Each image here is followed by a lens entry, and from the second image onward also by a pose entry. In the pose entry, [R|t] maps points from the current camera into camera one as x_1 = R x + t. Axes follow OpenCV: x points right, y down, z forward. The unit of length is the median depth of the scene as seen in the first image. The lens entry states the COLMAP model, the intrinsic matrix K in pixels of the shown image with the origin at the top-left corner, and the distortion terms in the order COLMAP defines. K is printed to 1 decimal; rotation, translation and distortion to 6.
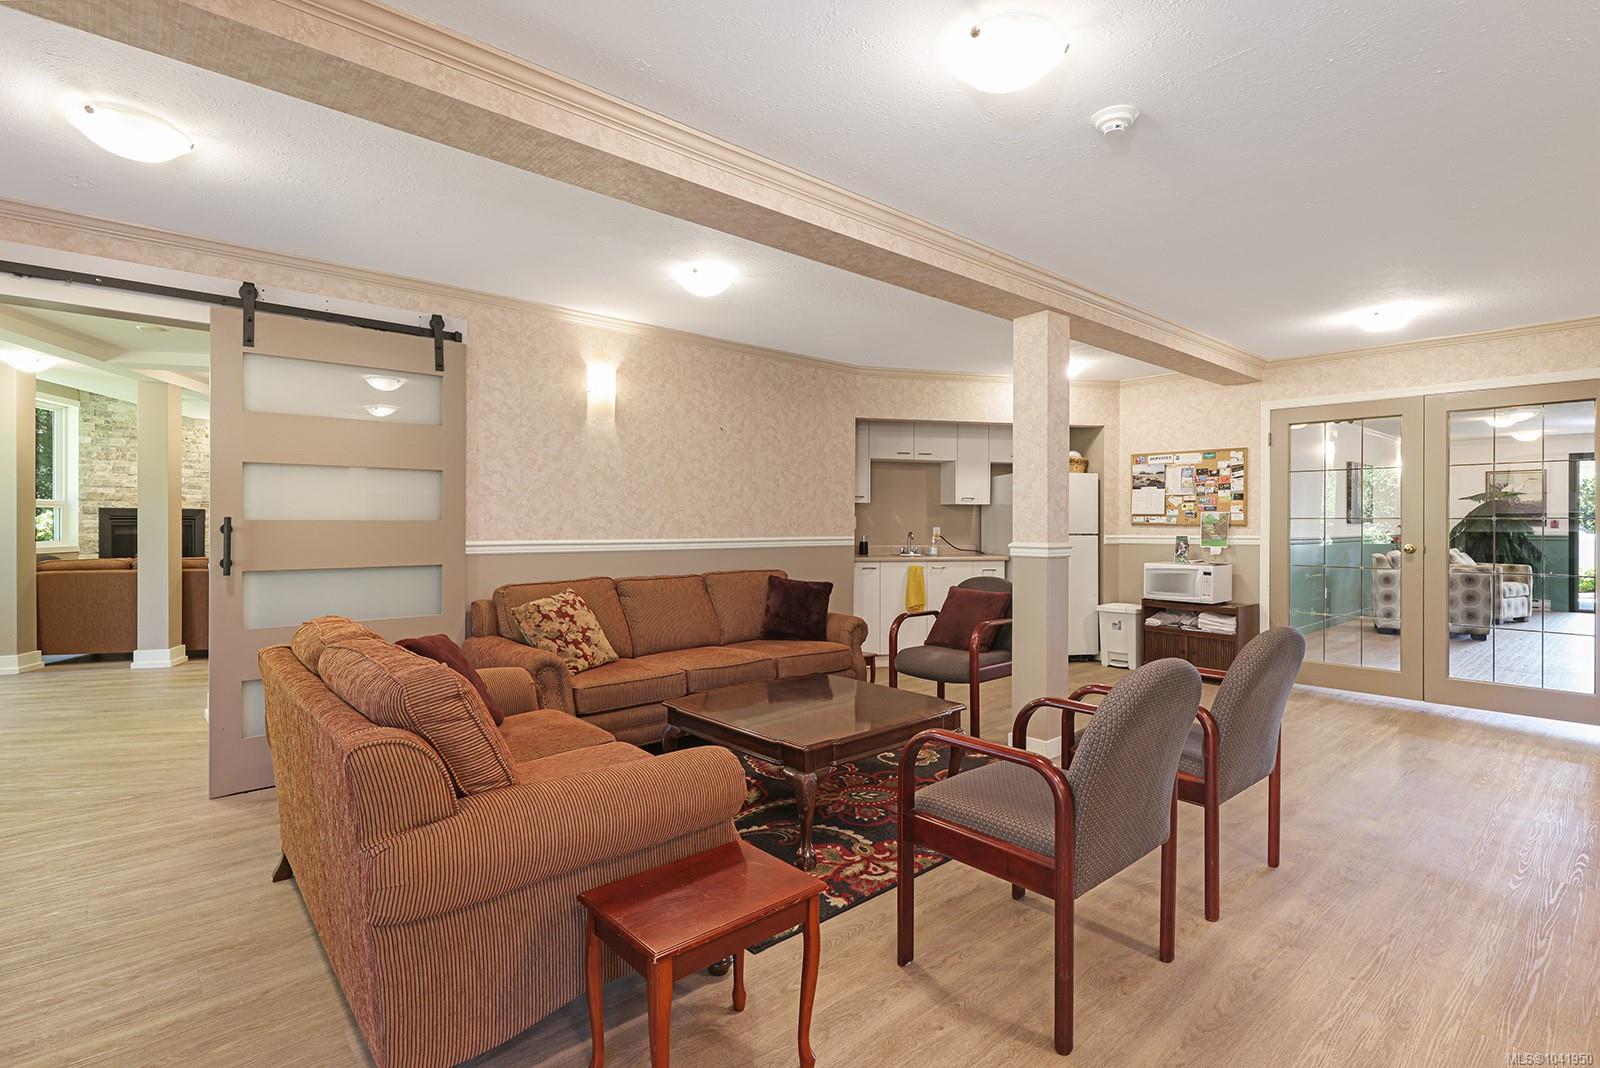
lens RADIAL K [[751.5, 0, 795.7], [0, 751.5, 522.7], [0, 0, 1]] dist [-0.000625, 0.000027]
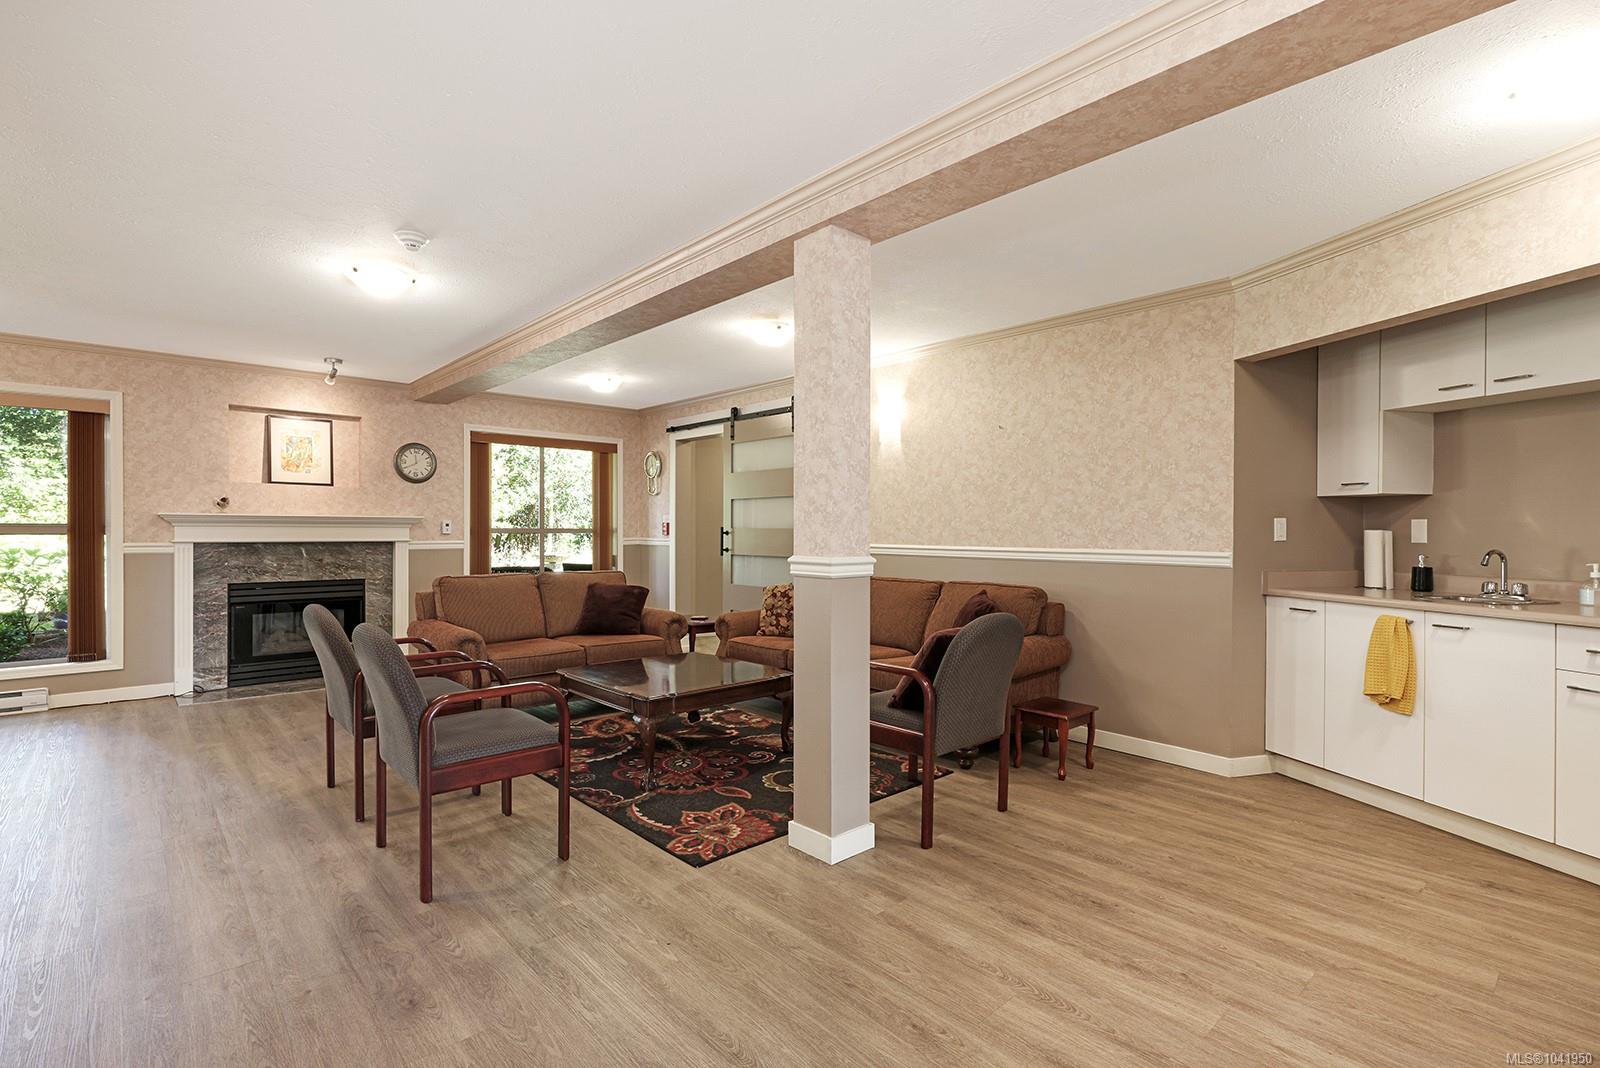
lens RADIAL K [[739.5, 0, 800.0], [0, 739.5, 534.0], [0, 0, 1]] dist [-0.001988, -0.000357]
pose [[0.030143, 0.003344, -0.999540, 0.815539], [-0.002574, 0.999991, 0.003268, 0.002642], [0.999542, 0.002474, 0.030152, 0.752371]]
